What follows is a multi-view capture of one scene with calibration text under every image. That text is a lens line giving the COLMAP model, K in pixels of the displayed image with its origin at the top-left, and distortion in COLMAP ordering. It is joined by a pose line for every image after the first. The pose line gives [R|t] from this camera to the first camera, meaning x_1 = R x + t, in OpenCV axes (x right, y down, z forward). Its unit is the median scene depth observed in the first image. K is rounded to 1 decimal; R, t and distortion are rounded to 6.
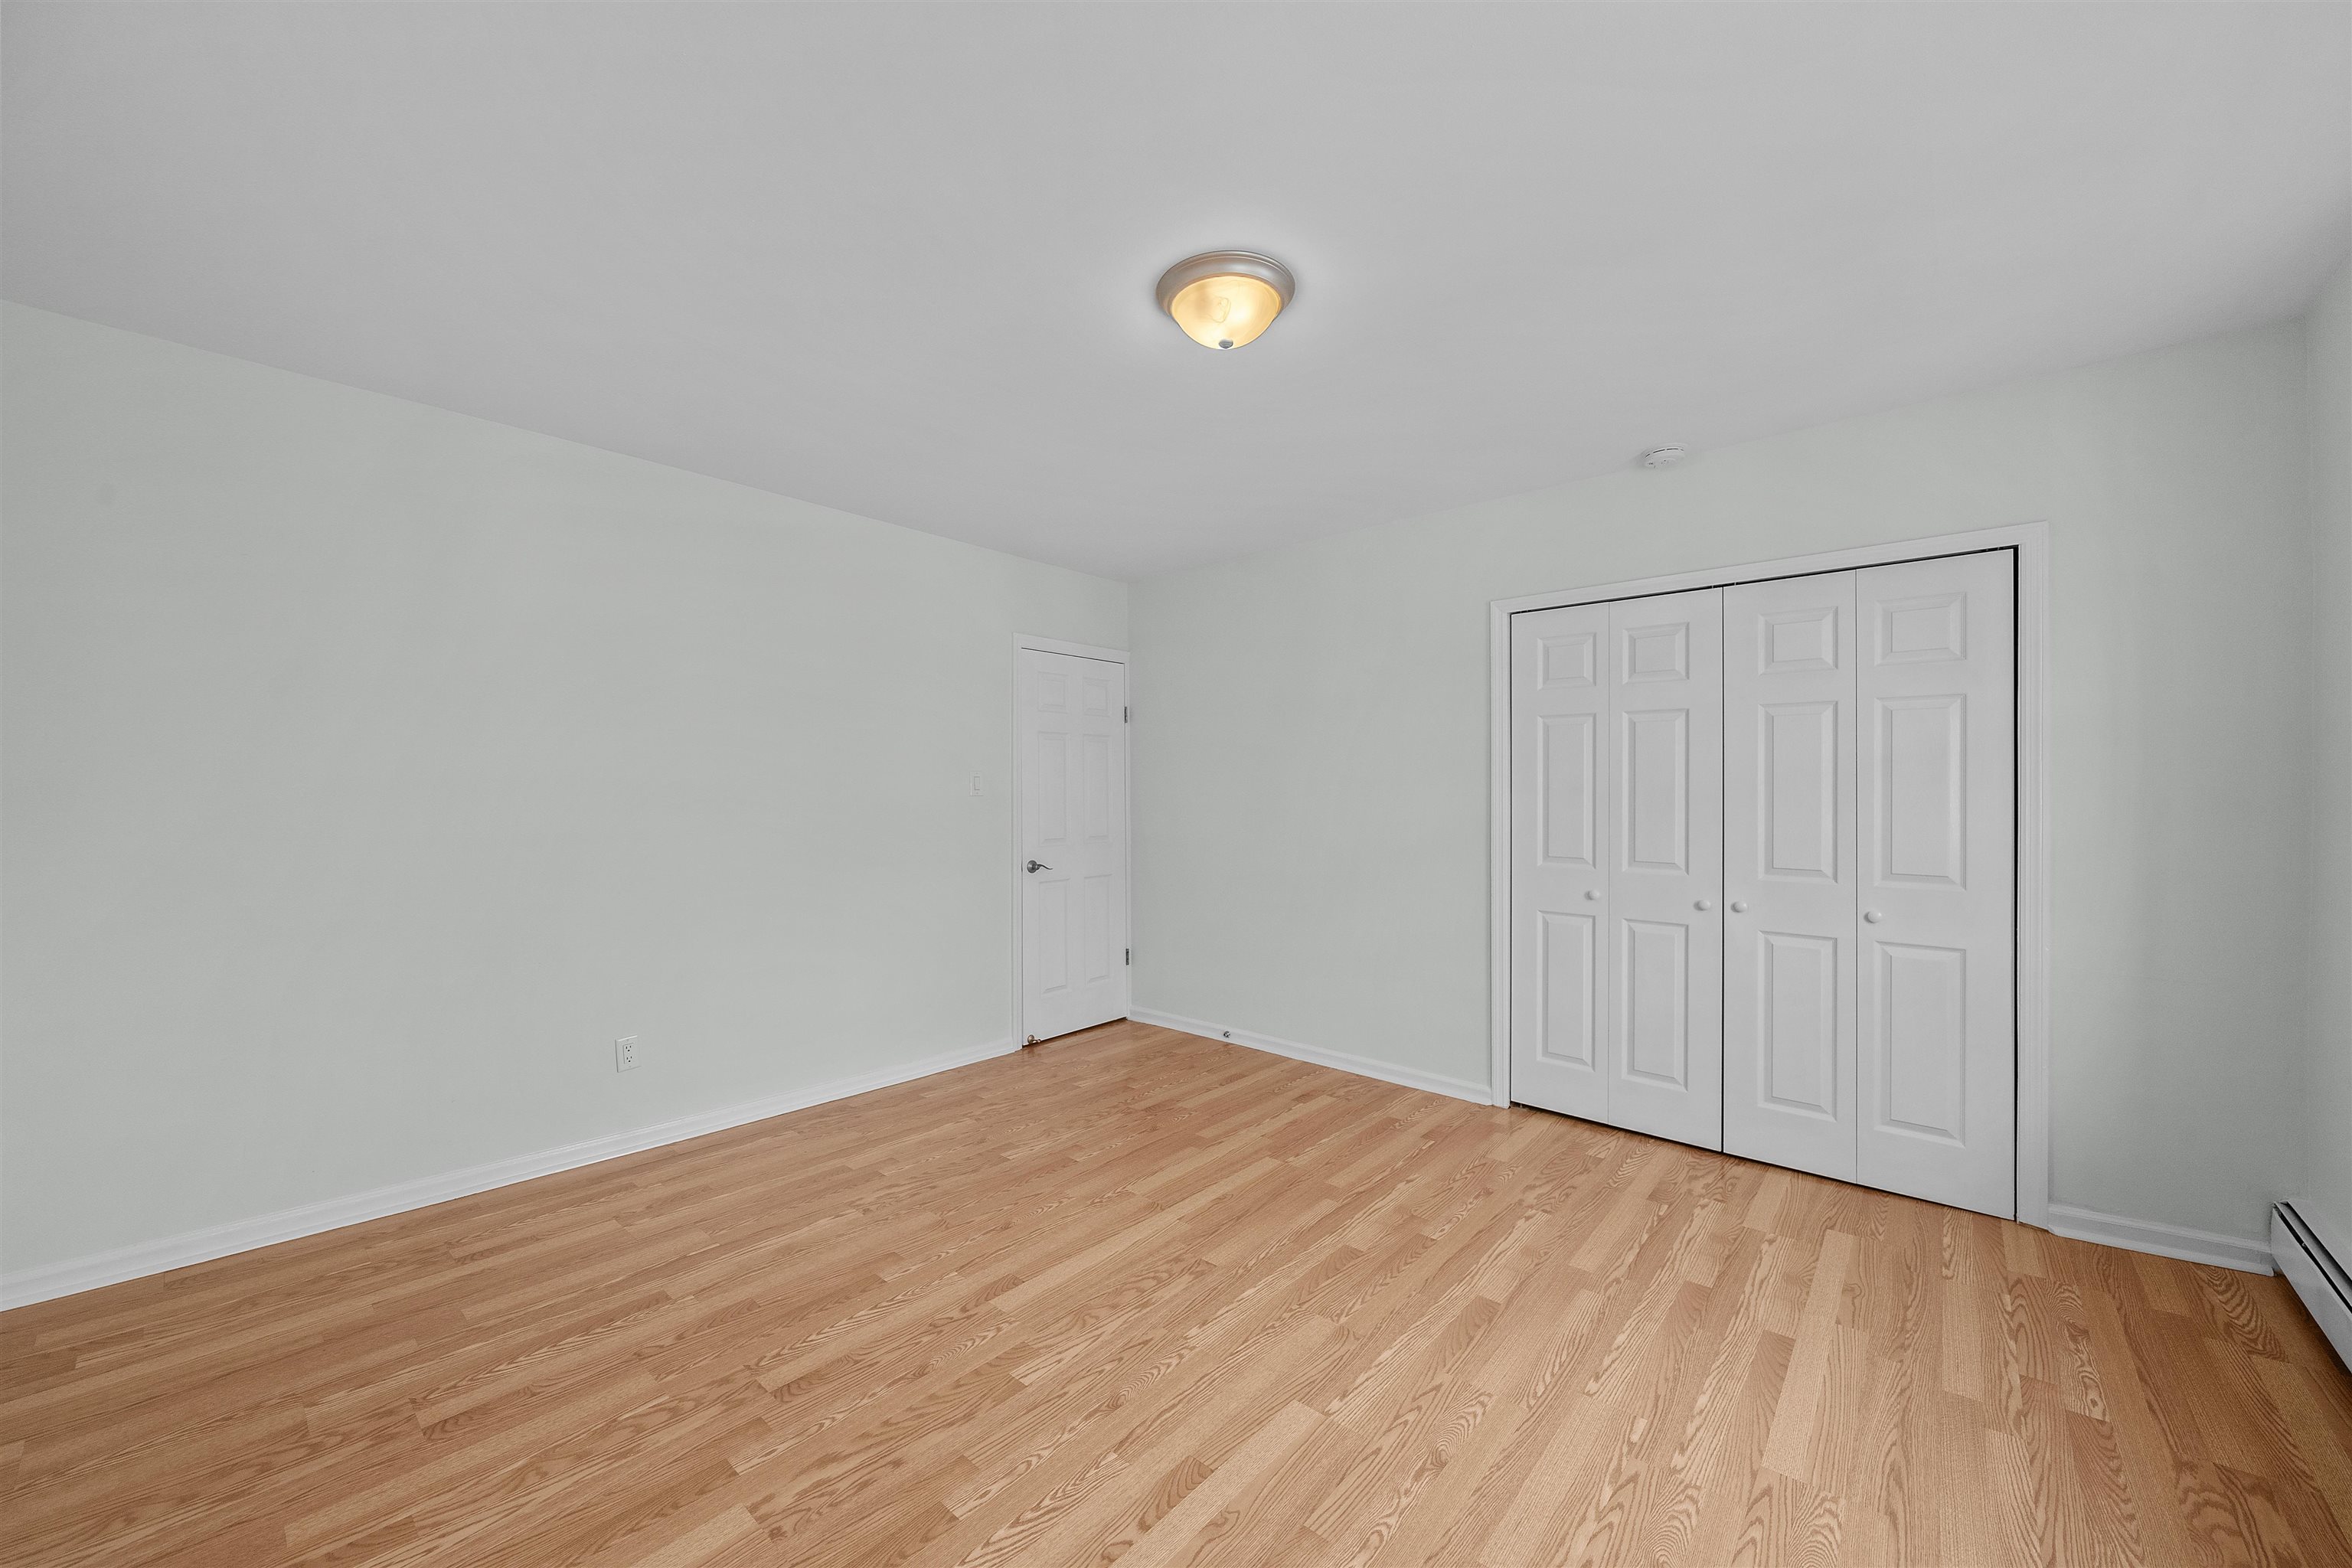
lens RADIAL K [[883.9, 0, 1167.8], [0, 883.9, 792.7], [0, 0, 1]] dist [-0.000441, -0.000244]
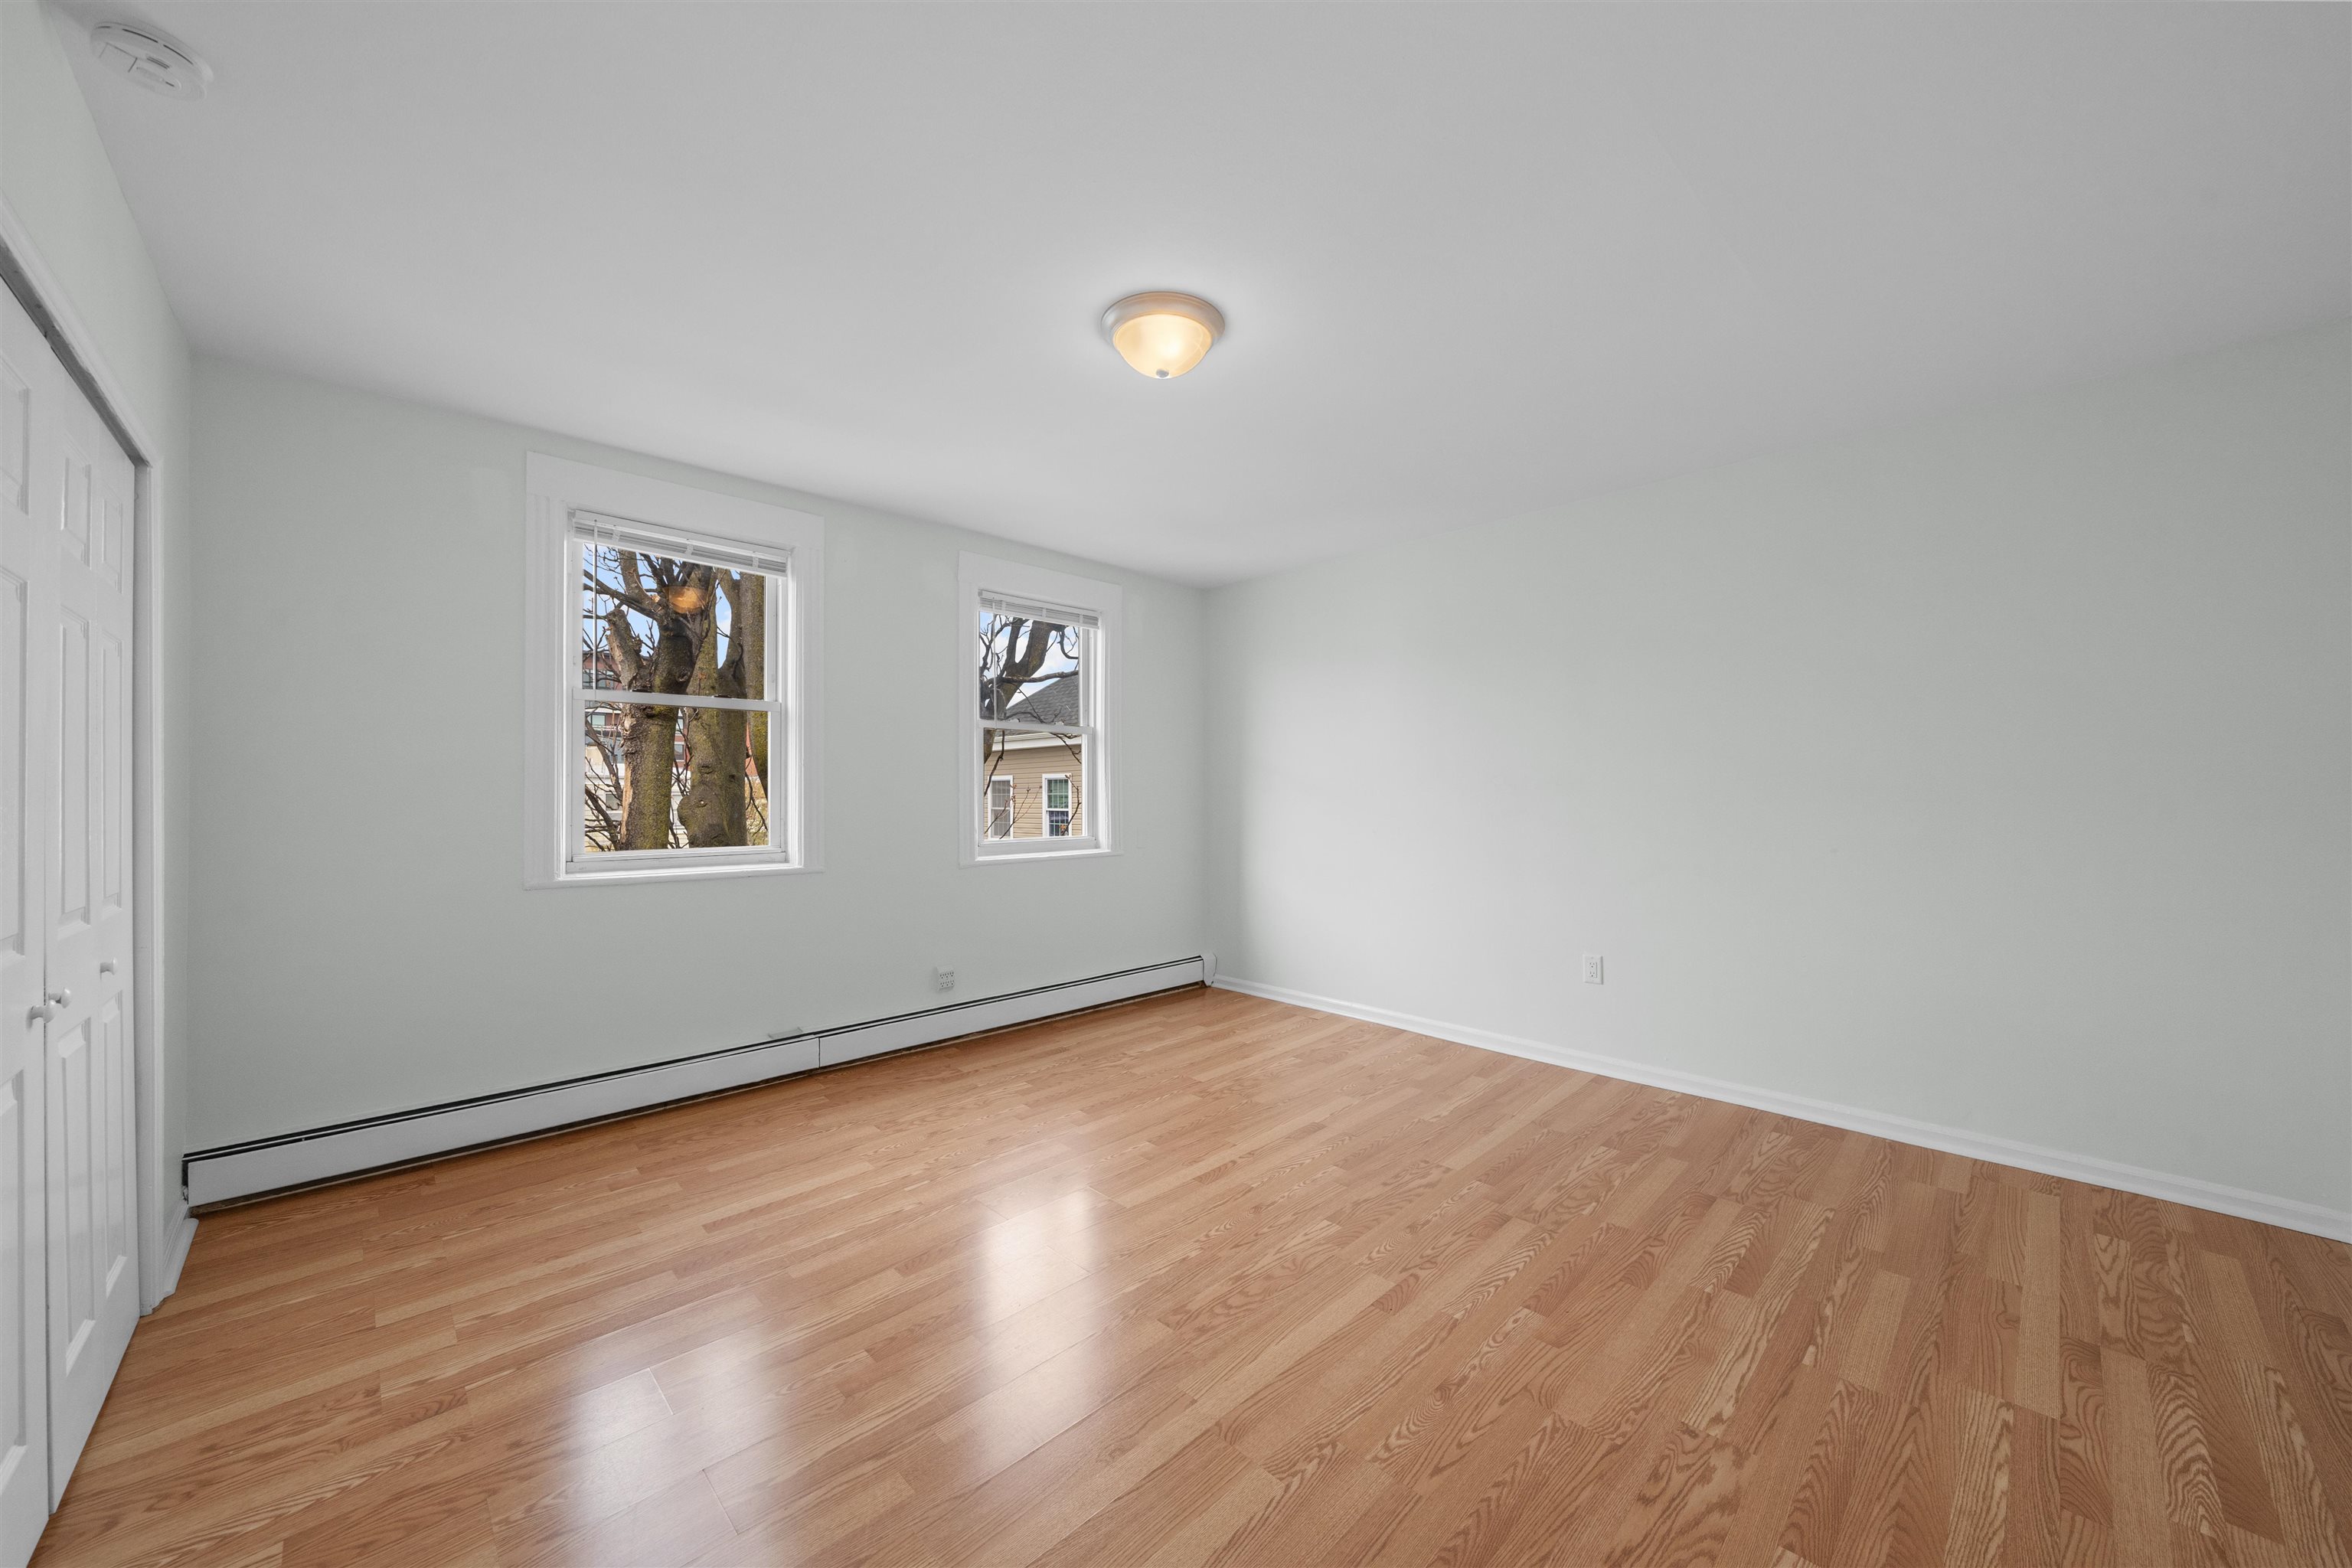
lens RADIAL K [[863.7, 0, 1169.0], [0, 863.7, 787.0], [0, 0, 1]] dist [-0.002164, -0.000022]
pose [[-0.996978, 0.002748, 0.077631, -0.022541], [0.002848, 0.999995, 0.001173, 0.013044], [-0.077628, 0.001391, -0.996981, 1.816707]]
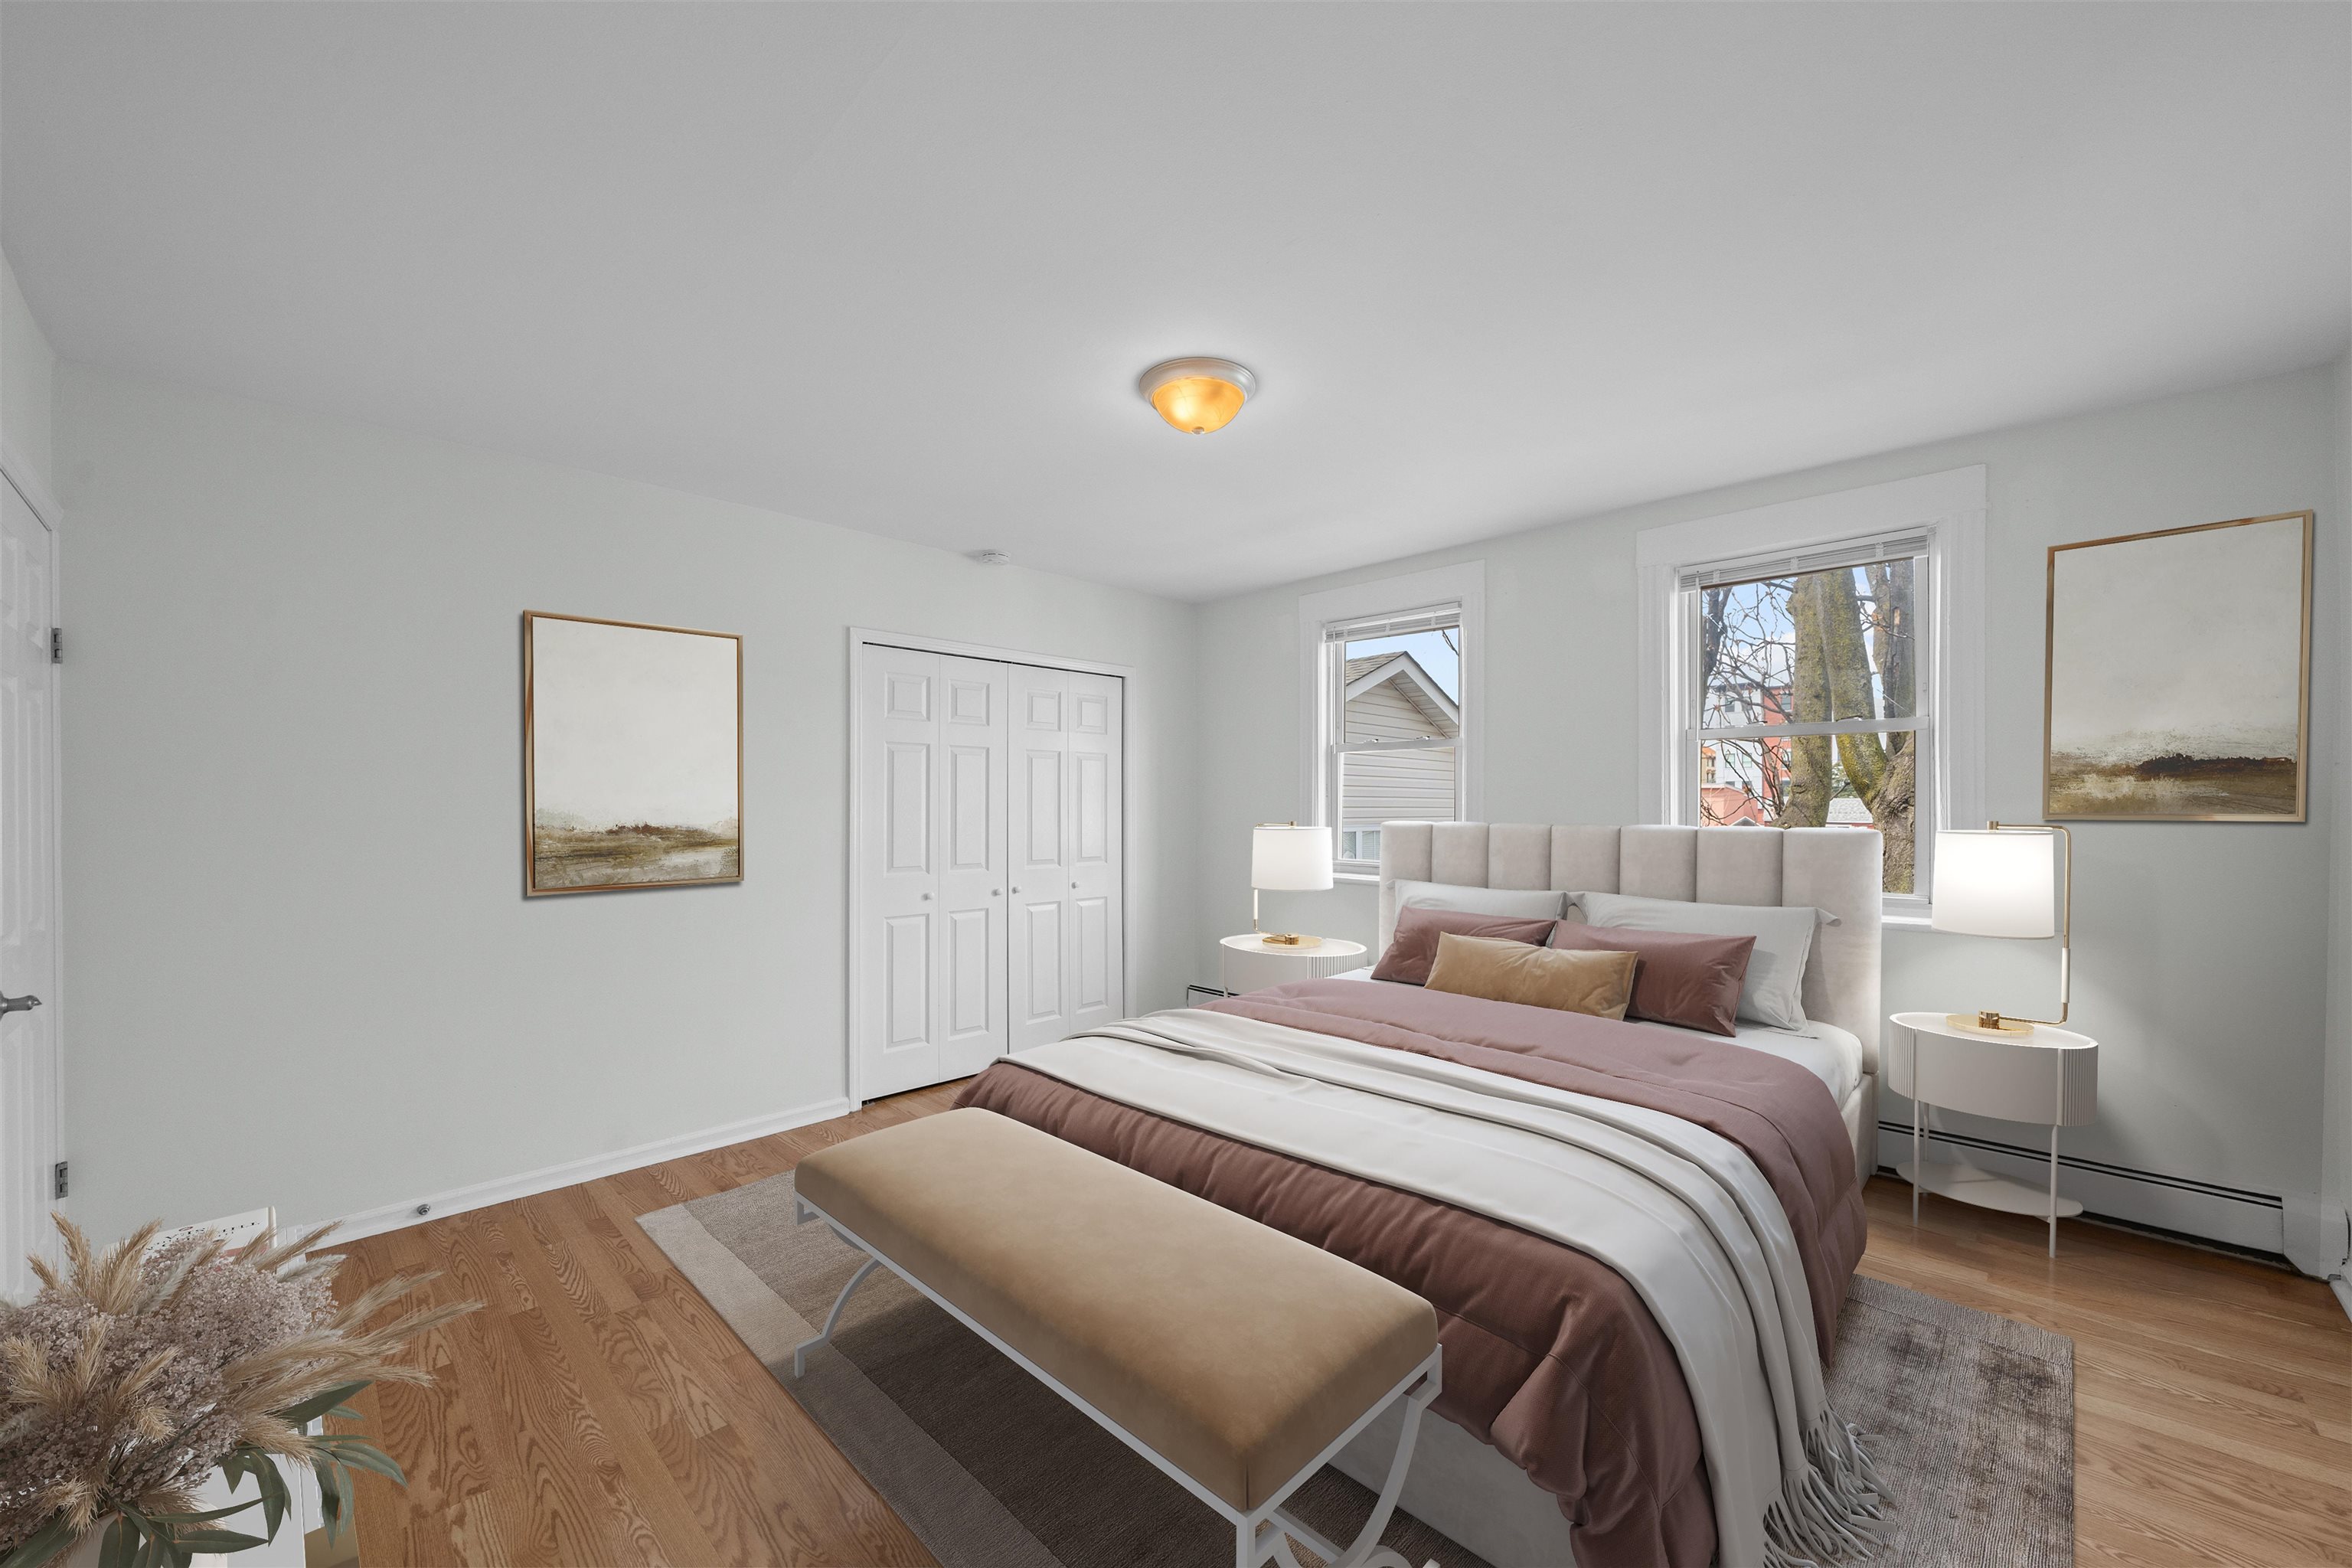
lens RADIAL K [[883.9, 0, 1167.8], [0, 883.9, 792.7], [0, 0, 1]] dist [-0.000441, -0.000244]
pose [[0.064123, 0.016460, 0.997806, -1.059577], [0.007249, 0.999830, -0.016959, -0.000619], [-0.997916, 0.008321, 0.063992, 0.920041]]
